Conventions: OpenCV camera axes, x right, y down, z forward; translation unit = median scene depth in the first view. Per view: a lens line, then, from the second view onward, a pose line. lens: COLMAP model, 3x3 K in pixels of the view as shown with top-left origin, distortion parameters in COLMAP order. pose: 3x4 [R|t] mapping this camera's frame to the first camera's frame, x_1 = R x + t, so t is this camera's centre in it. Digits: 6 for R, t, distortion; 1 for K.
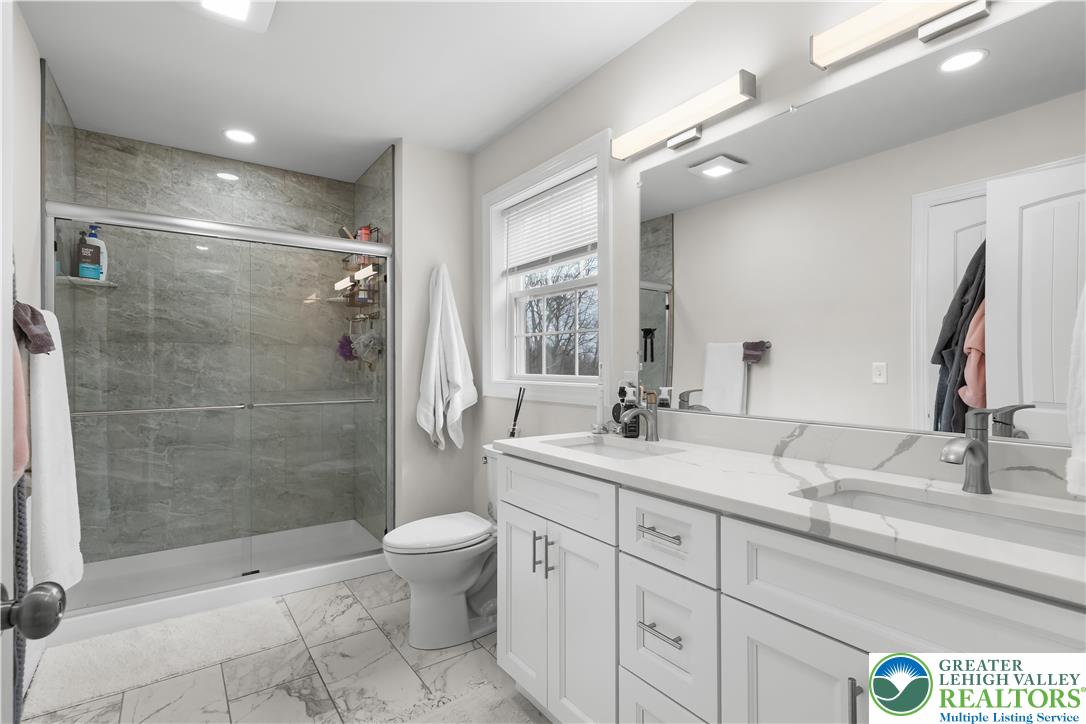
lens RADIAL K [[515.8, 0, 542.6], [0, 515.8, 366.6], [0, 0, 1]] dist [0.000139, -0.002069]
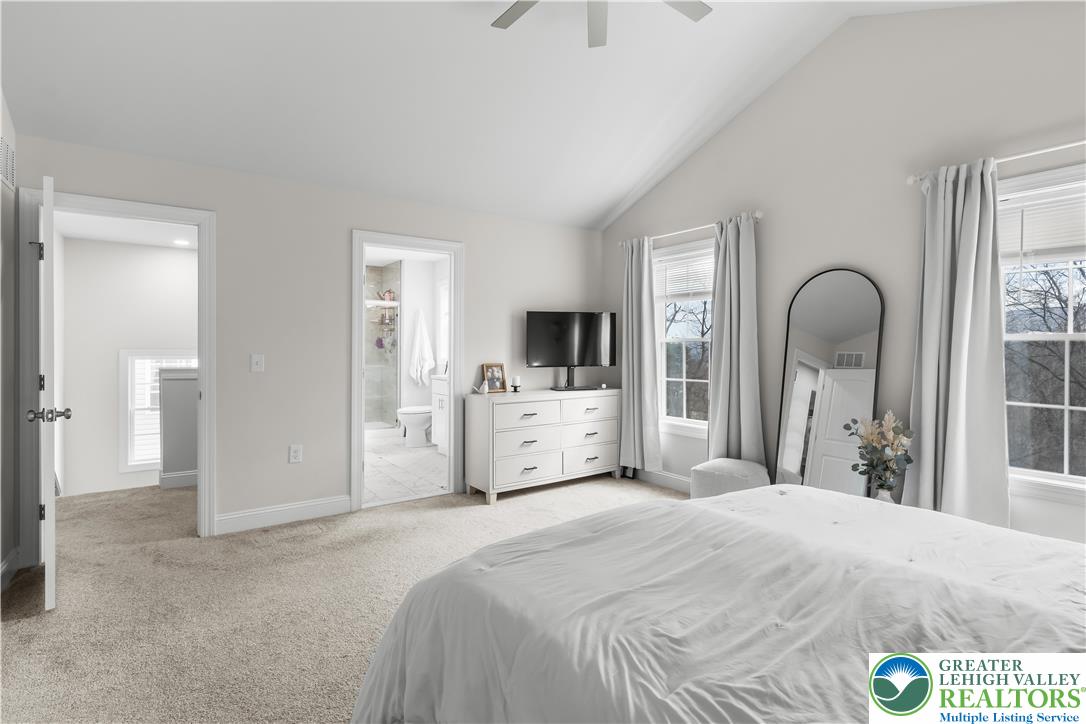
lens RADIAL K [[515.8, 0, 545.0], [0, 515.8, 356.0], [0, 0, 1]] dist [0.000139, -0.002069]
pose [[0.999957, 0.009224, 0.000030, 0.386939], [-0.009223, 0.999832, 0.015822, -0.024432], [0.000116, -0.015821, 0.999875, -1.409453]]
